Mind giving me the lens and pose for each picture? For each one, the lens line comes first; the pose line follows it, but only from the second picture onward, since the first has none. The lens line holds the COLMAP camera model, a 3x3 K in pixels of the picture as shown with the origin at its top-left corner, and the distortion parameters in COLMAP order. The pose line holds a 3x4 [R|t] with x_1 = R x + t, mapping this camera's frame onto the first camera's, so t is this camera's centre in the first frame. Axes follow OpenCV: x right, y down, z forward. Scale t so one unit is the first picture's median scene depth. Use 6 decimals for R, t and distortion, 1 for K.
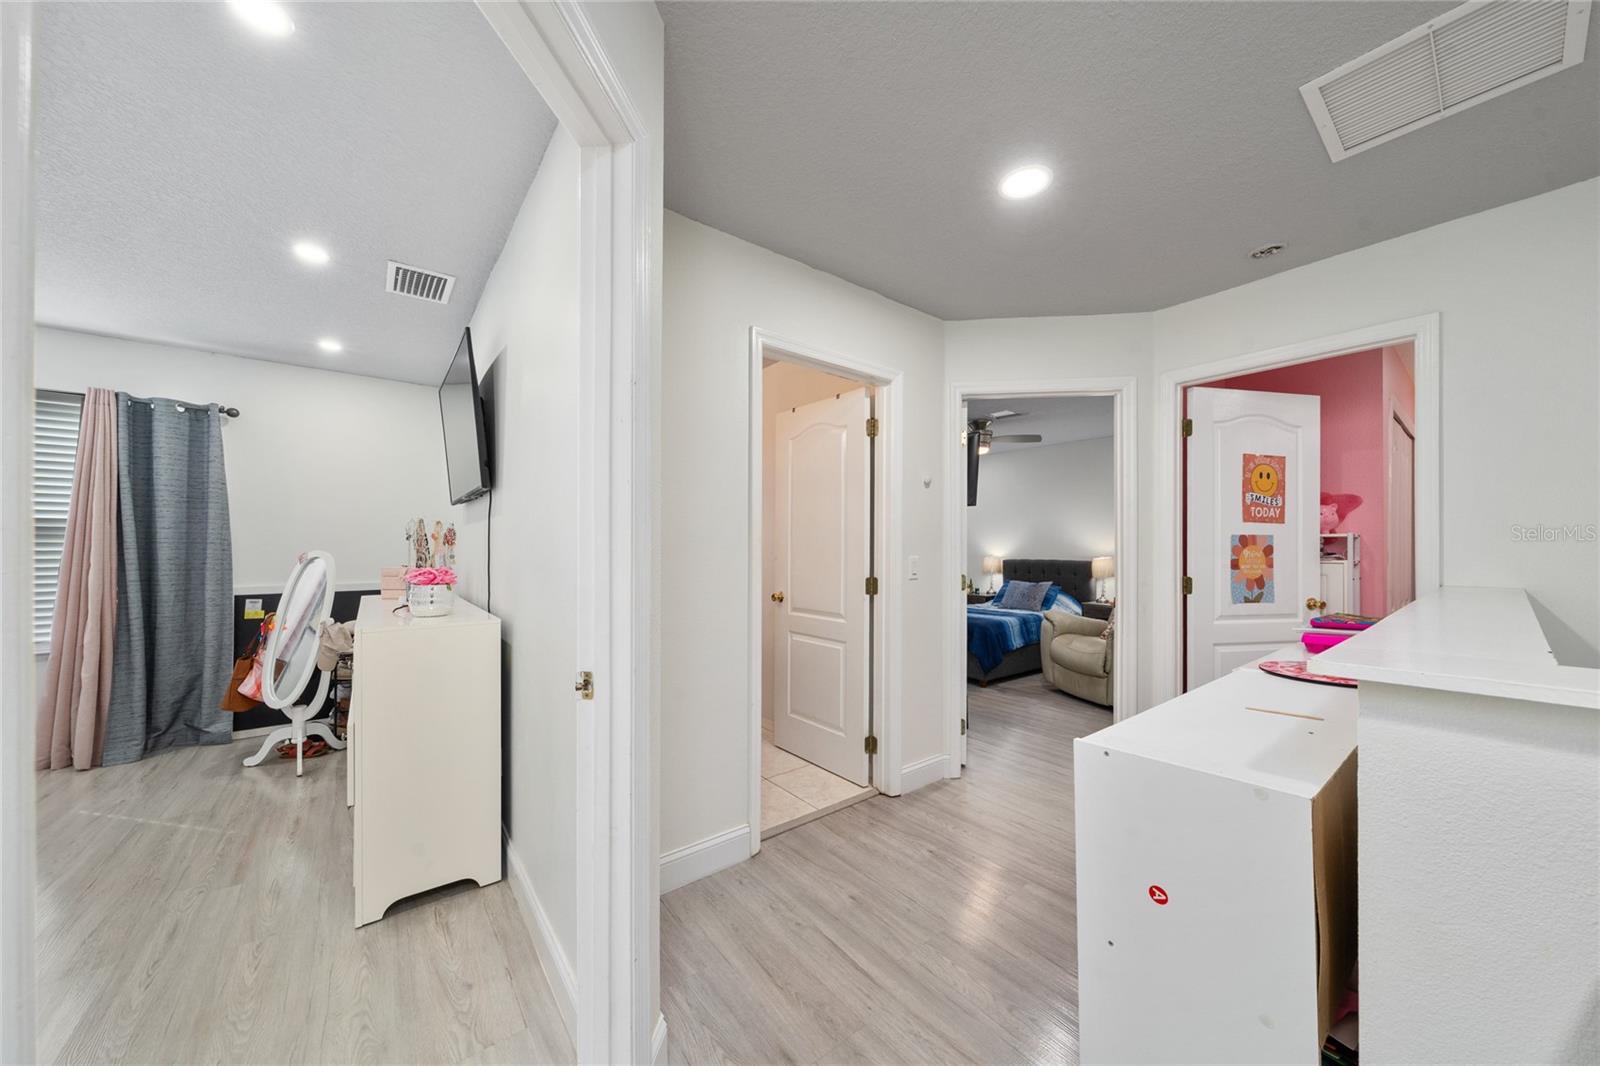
lens RADIAL K [[541.3, 0, 805.3], [0, 541.3, 544.5], [0, 0, 1]] dist [-0.001526, -0.000004]
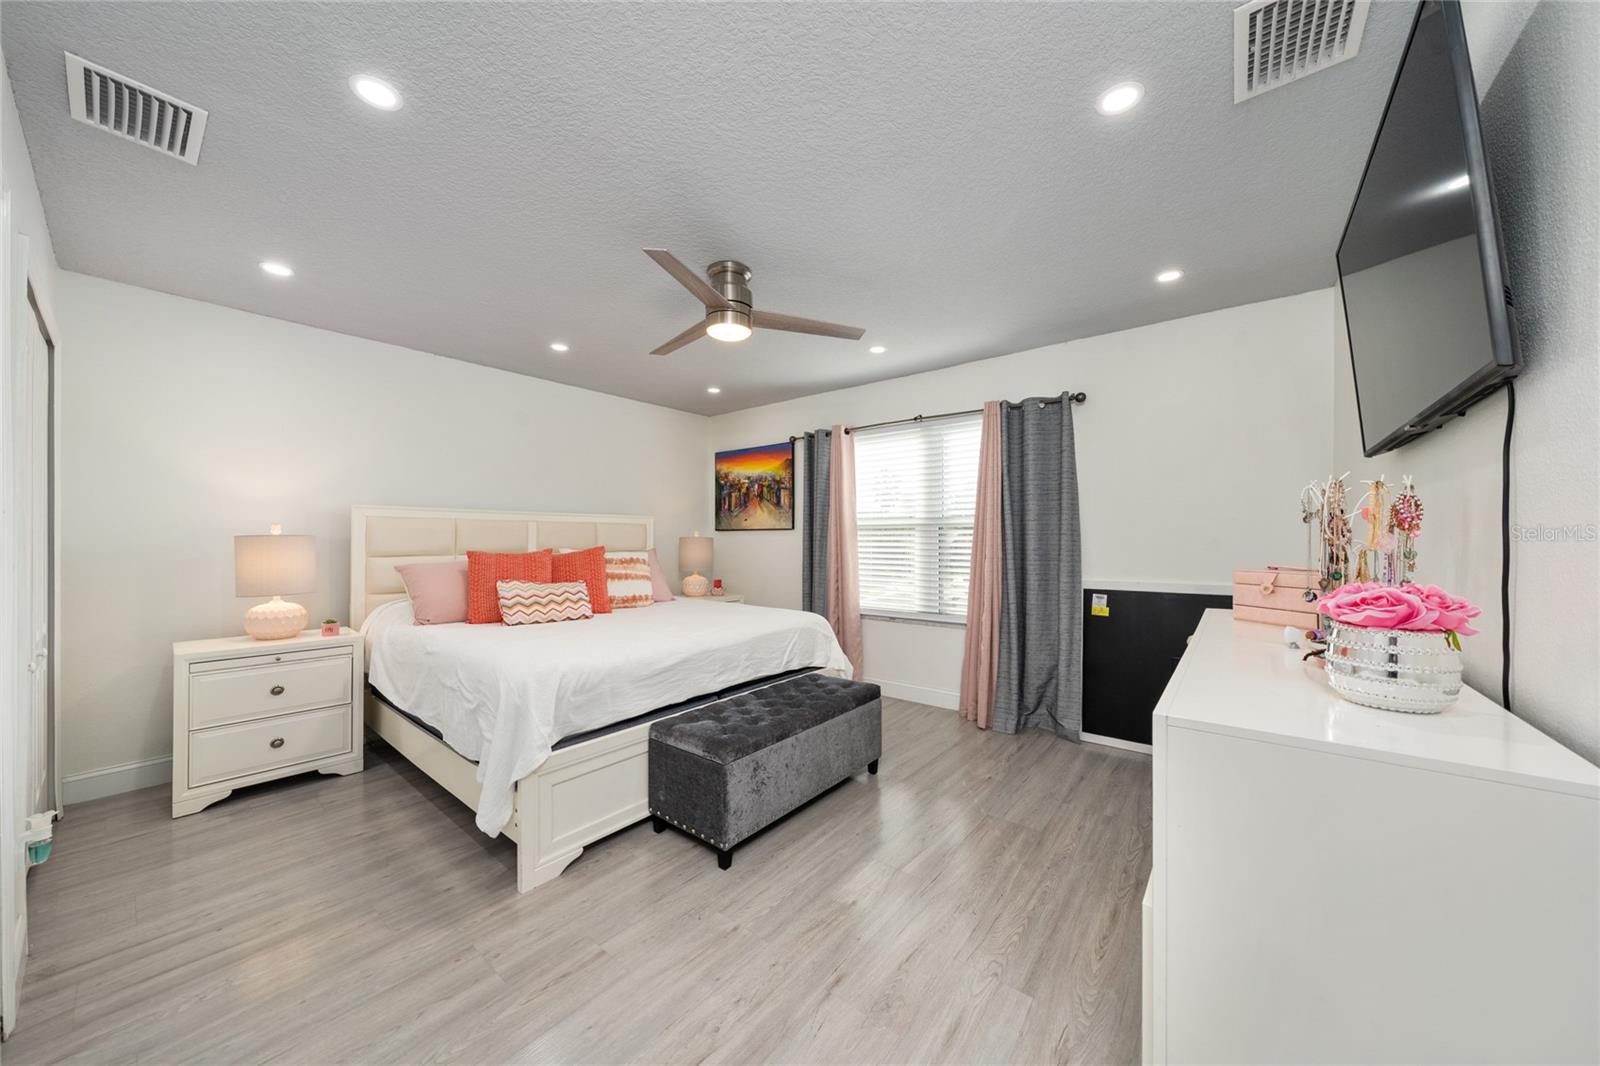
lens RADIAL K [[541.3, 0, 800.2], [0, 541.3, 541.4], [0, 0, 1]] dist [-0.001526, -0.000004]
pose [[0.234229, 0.002278, -0.972179, -0.326490], [0.005430, 0.999979, 0.003651, 0.005484], [0.972166, -0.006135, 0.234211, 0.388383]]
